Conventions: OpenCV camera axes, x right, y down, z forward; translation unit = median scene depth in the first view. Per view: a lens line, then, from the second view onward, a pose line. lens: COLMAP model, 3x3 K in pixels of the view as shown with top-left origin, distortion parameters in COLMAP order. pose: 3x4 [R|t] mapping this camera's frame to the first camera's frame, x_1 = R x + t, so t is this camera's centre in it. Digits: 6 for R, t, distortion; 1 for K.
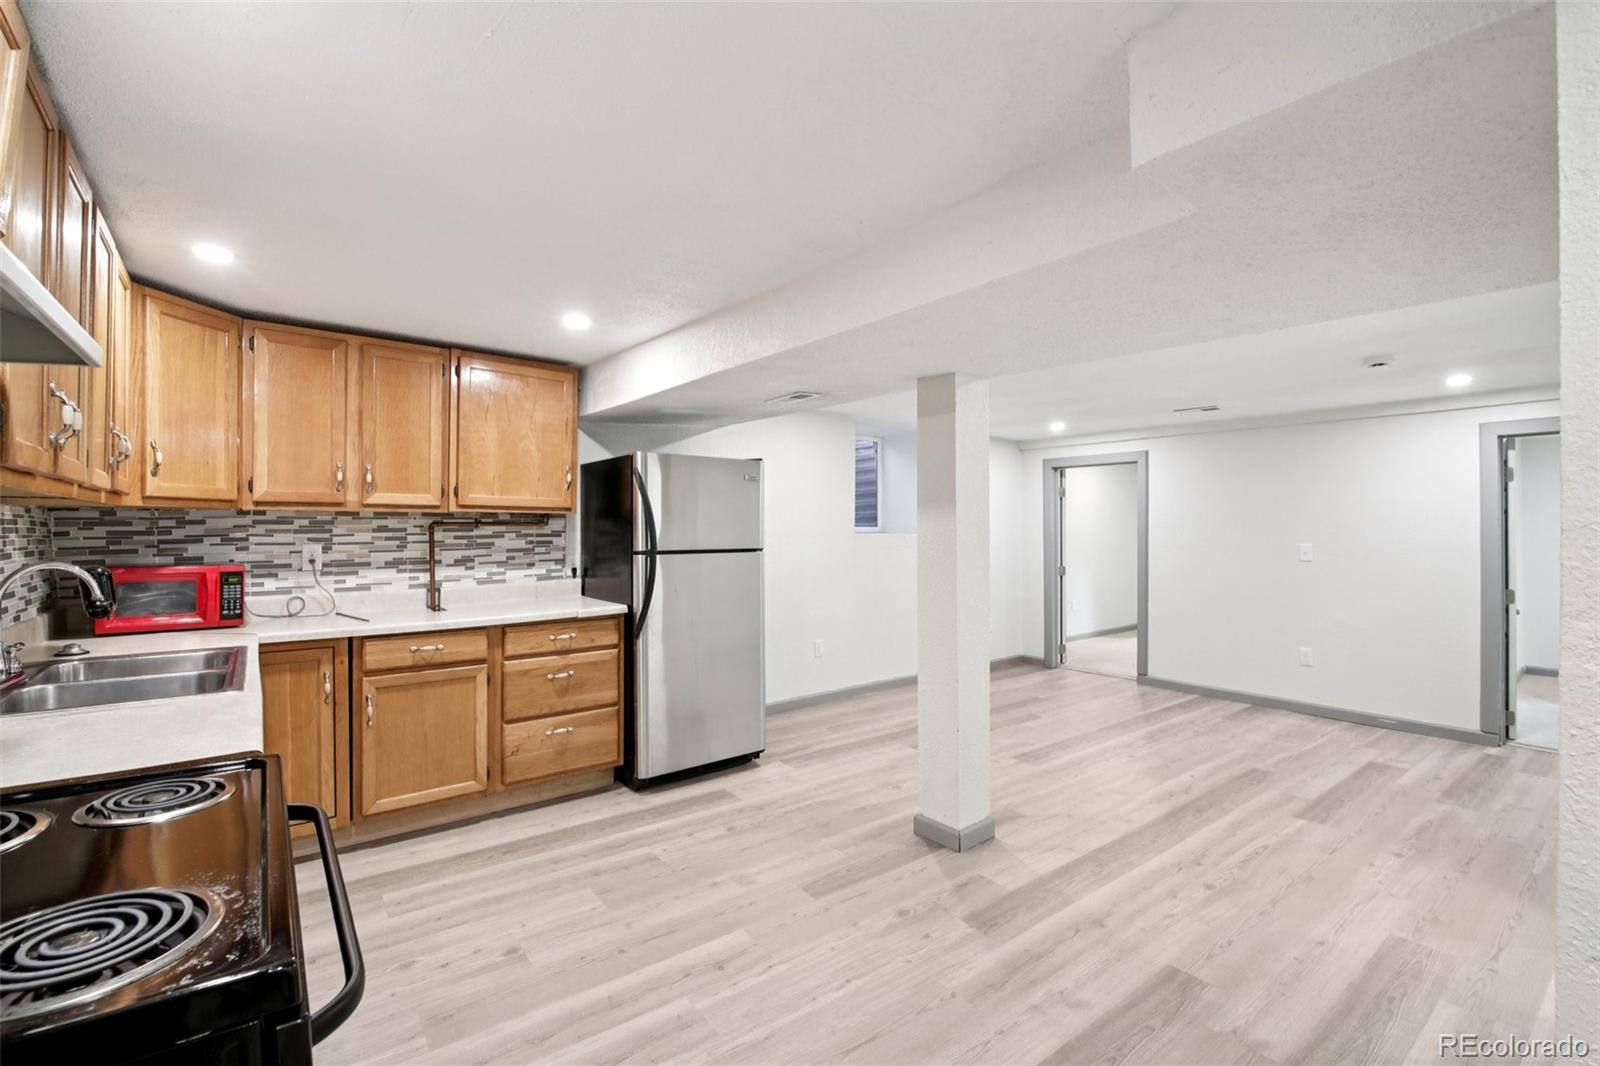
lens RADIAL K [[694.9, 0, 782.7], [0, 694.9, 528.1], [0, 0, 1]] dist [-0.007797, -0.004397]
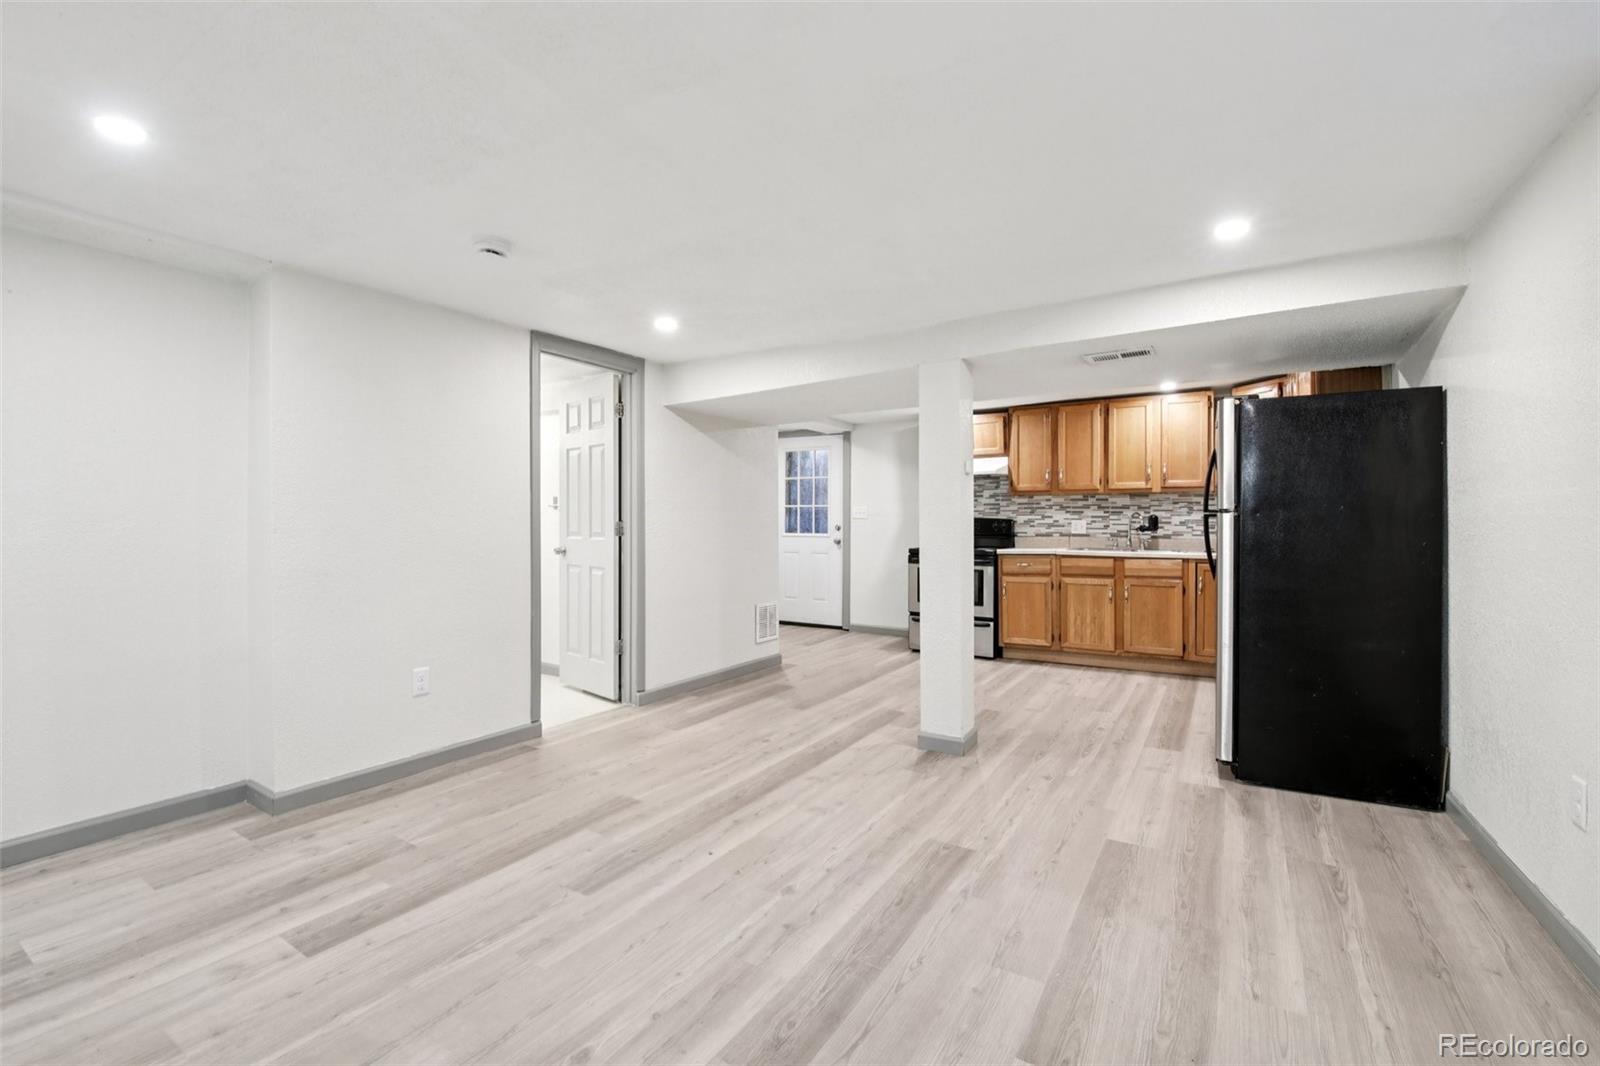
lens RADIAL K [[694.9, 0, 795.8], [0, 694.9, 529.2], [0, 0, 1]] dist [-0.007797, -0.004397]
pose [[-0.927209, 0.001275, -0.374543, 0.900092], [-0.002658, 0.999947, 0.009983, 0.056039], [0.374536, 0.010252, -0.927156, 1.926904]]
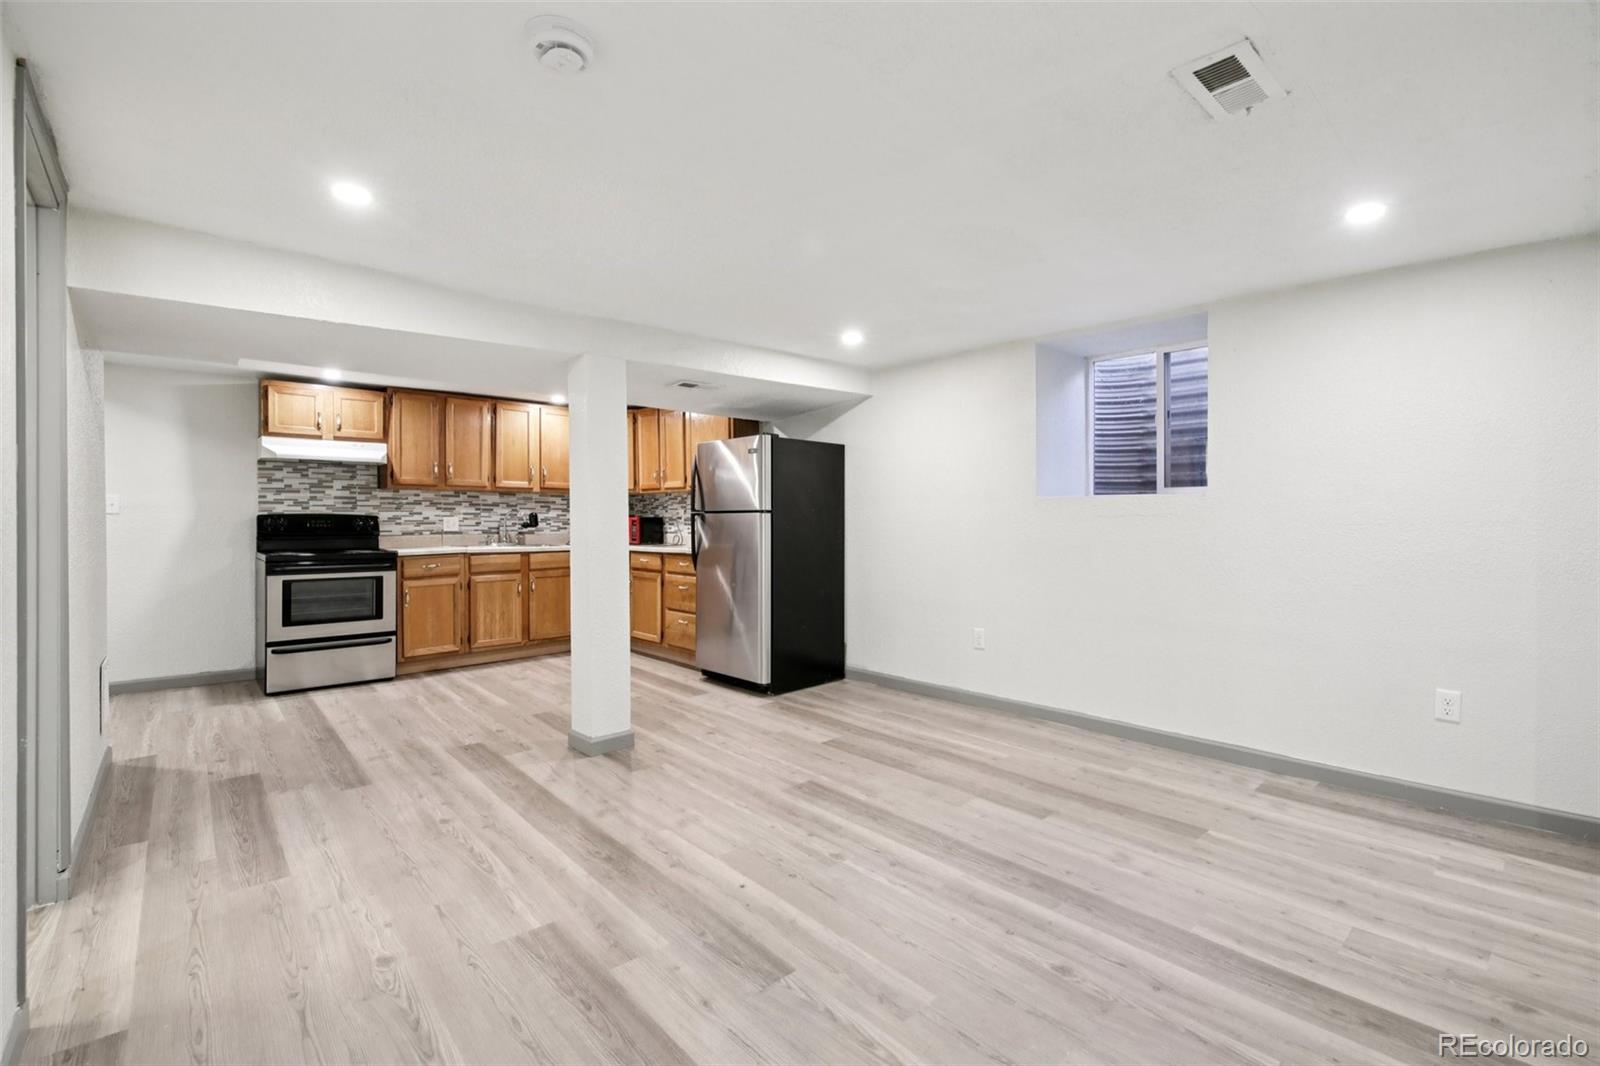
lens RADIAL K [[694.9, 0, 800.3], [0, 694.9, 522.9], [0, 0, 1]] dist [-0.007797, -0.004397]
pose [[0.101102, 0.004039, -0.994868, 1.396850], [-0.000237, 0.999992, 0.004036, 0.055885], [0.994876, -0.000172, 0.101102, 1.169398]]
